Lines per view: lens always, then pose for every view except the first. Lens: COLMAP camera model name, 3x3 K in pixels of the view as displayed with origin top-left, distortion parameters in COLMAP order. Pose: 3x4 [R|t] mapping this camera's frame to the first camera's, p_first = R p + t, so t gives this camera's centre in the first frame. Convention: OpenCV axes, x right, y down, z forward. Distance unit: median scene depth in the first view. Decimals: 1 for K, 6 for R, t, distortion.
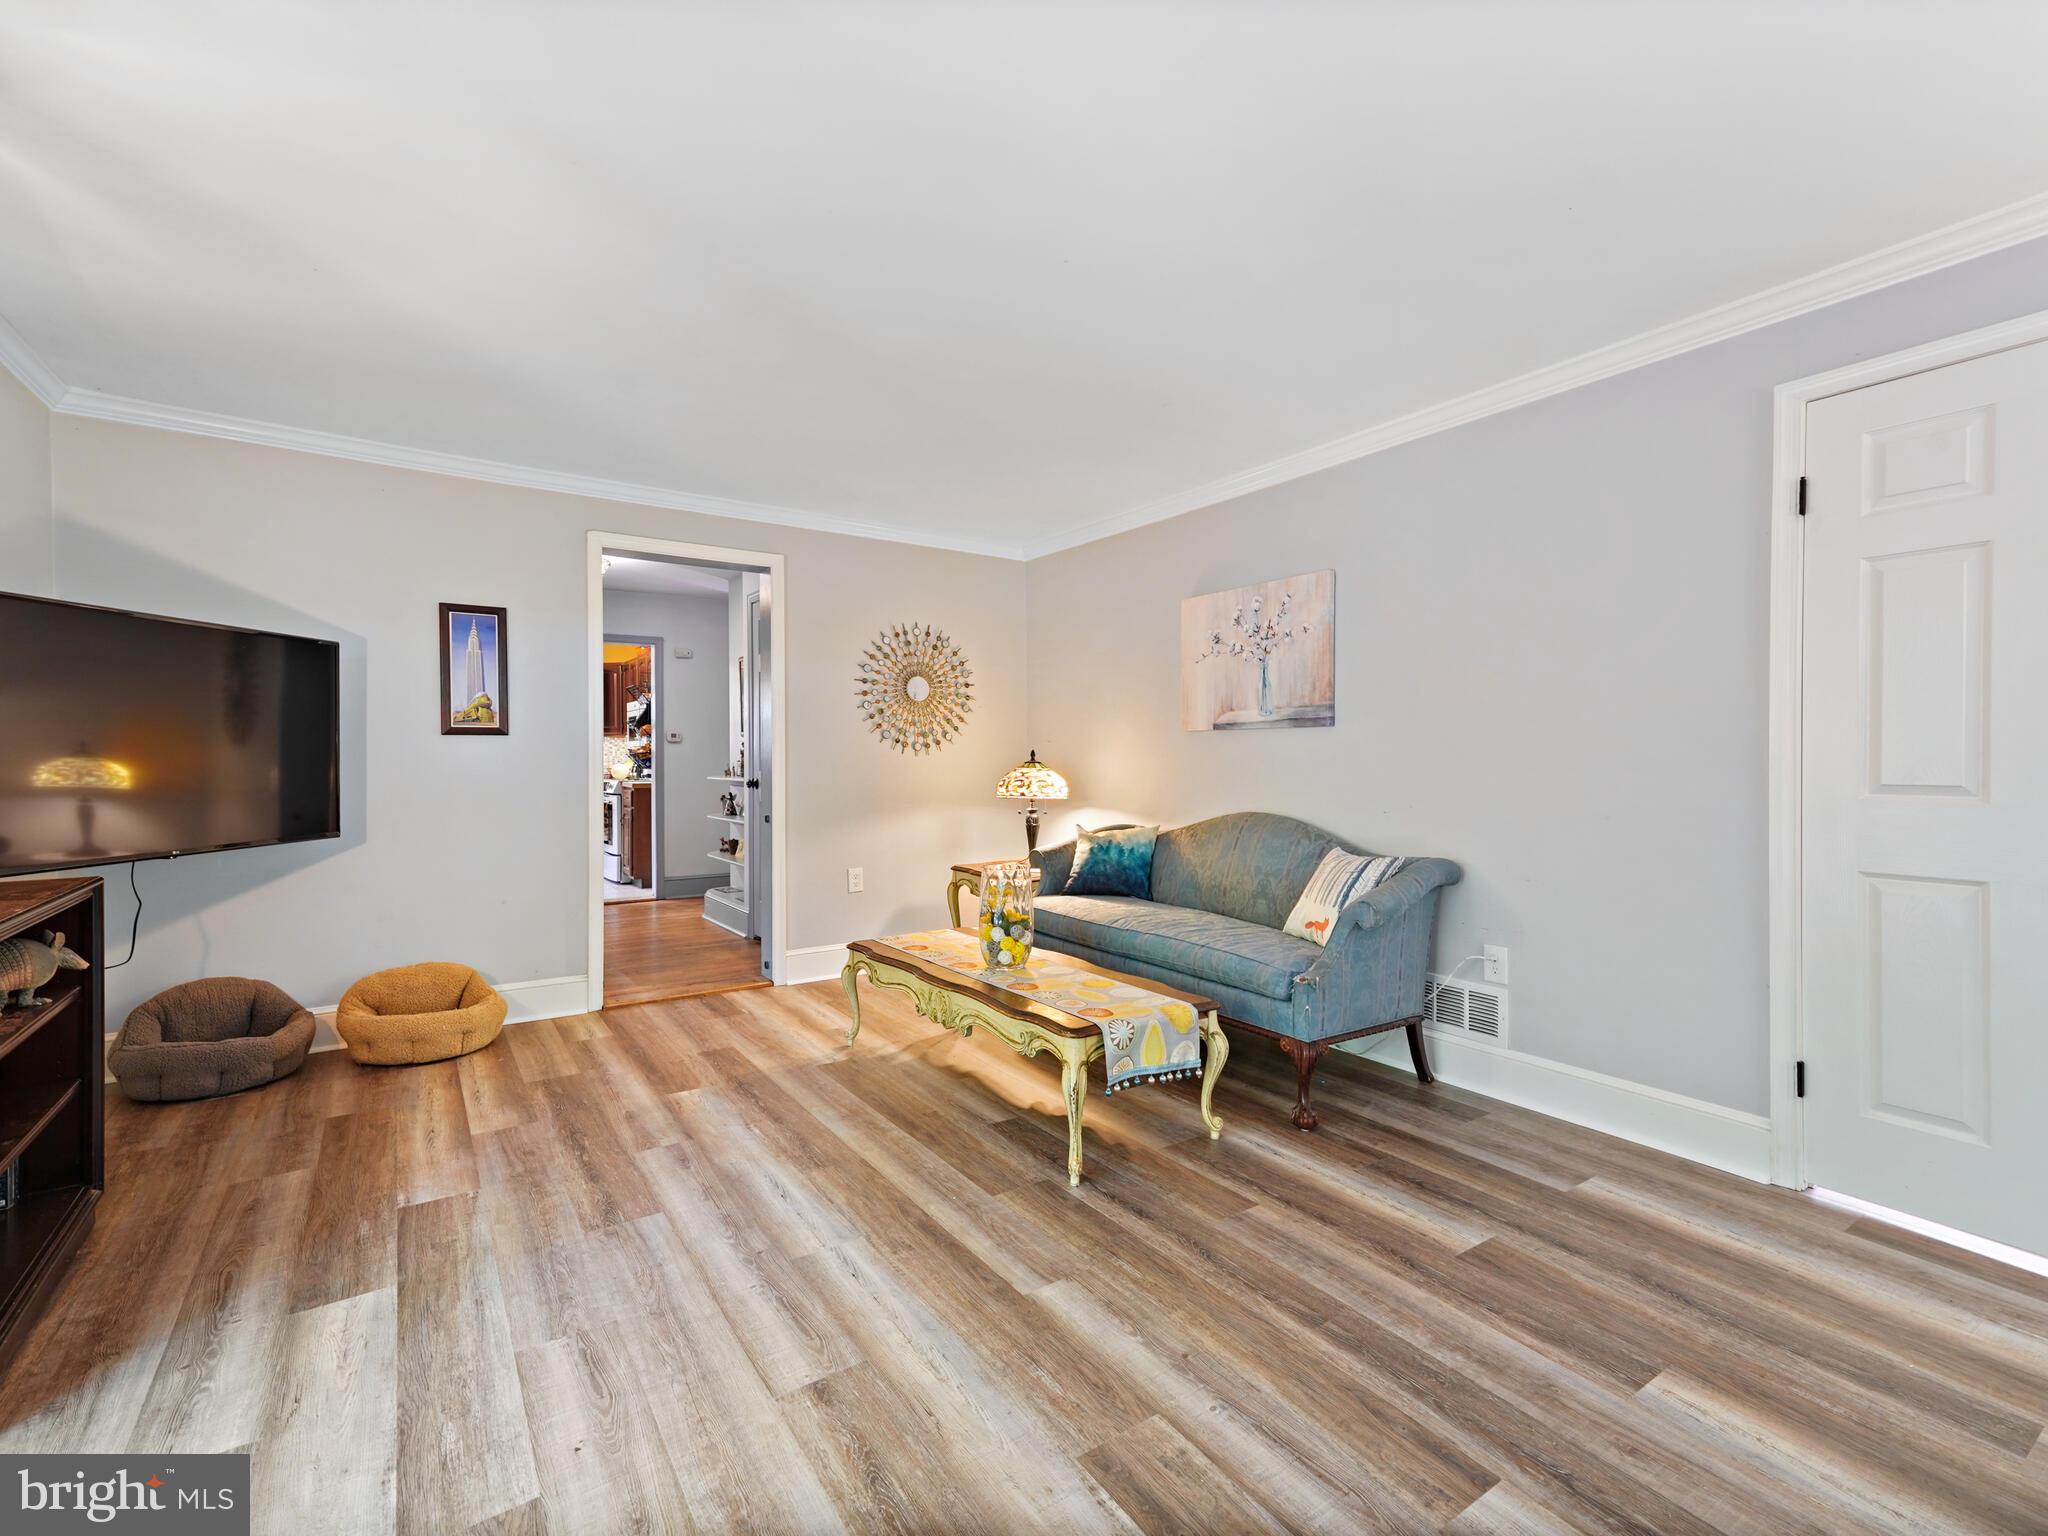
lens RADIAL K [[928.7, 0, 1016.3], [0, 928.7, 763.1], [0, 0, 1]] dist [0.019664, -0.000140]
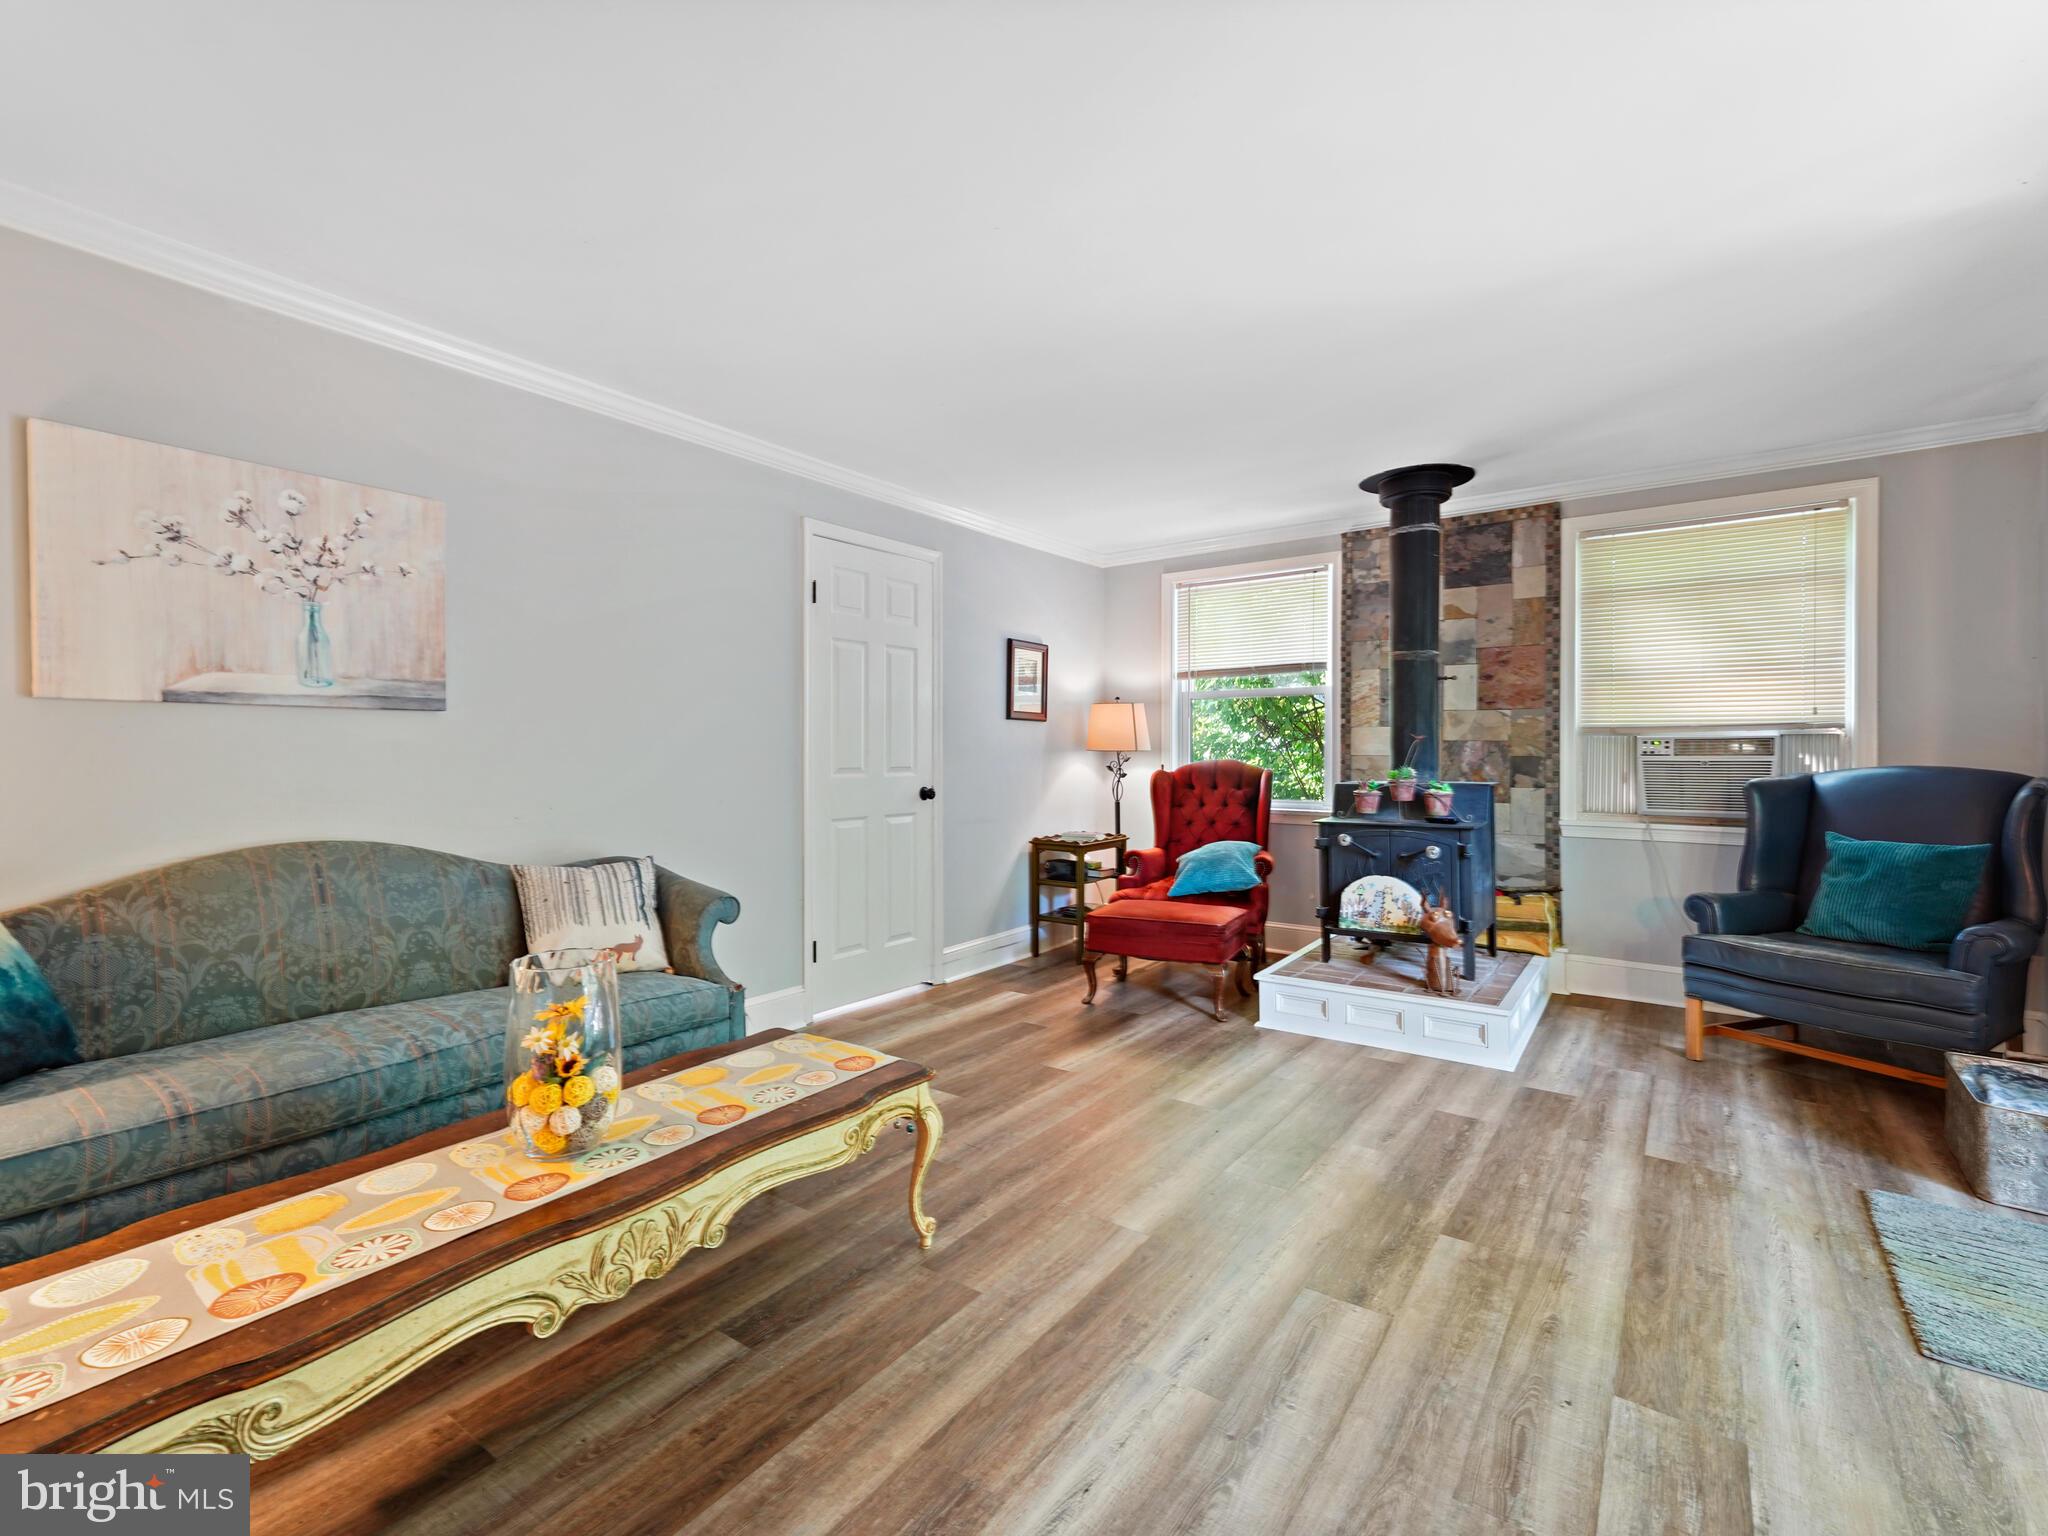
lens RADIAL K [[928.7, 0, 1016.3], [0, 928.7, 763.1], [0, 0, 1]] dist [0.019664, -0.000140]
pose [[-0.350752, -0.010898, 0.936405, -0.742869], [0.005232, 0.999894, 0.013597, -0.008534], [-0.936454, 0.009668, -0.350658, 1.171177]]
